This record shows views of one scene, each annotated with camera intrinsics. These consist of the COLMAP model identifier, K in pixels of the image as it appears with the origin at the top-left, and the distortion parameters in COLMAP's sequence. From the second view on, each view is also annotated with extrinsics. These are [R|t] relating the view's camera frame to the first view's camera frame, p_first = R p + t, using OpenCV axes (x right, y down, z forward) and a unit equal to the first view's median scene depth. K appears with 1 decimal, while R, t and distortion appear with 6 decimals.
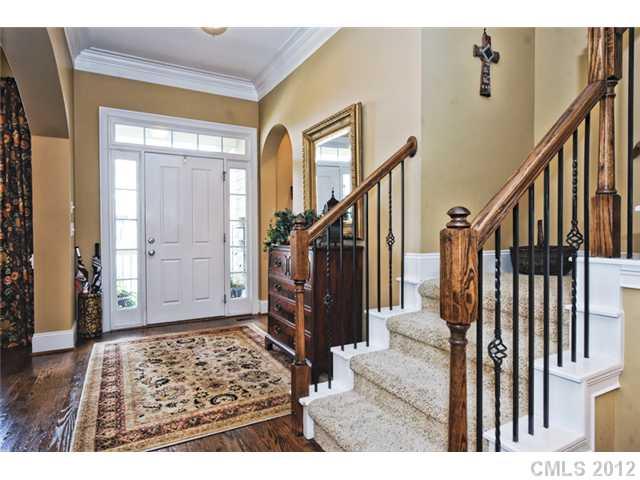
lens RADIAL K [[370.4, 0, 320.1], [0, 370.4, 240.3], [0, 0, 1]] dist [0.001308, 0.000135]
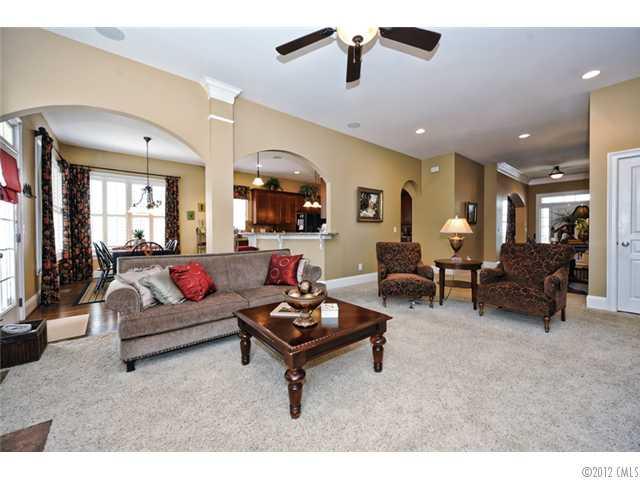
lens RADIAL K [[255.3, 0, 321.3], [0, 255.3, 236.7], [0, 0, 1]] dist [0.000583, 0.000007]
pose [[0.182849, 0.016216, -0.983007, 1.312841], [-0.009304, 0.999848, 0.014763, 0.016870], [0.983097, 0.006446, 0.182972, -1.327092]]
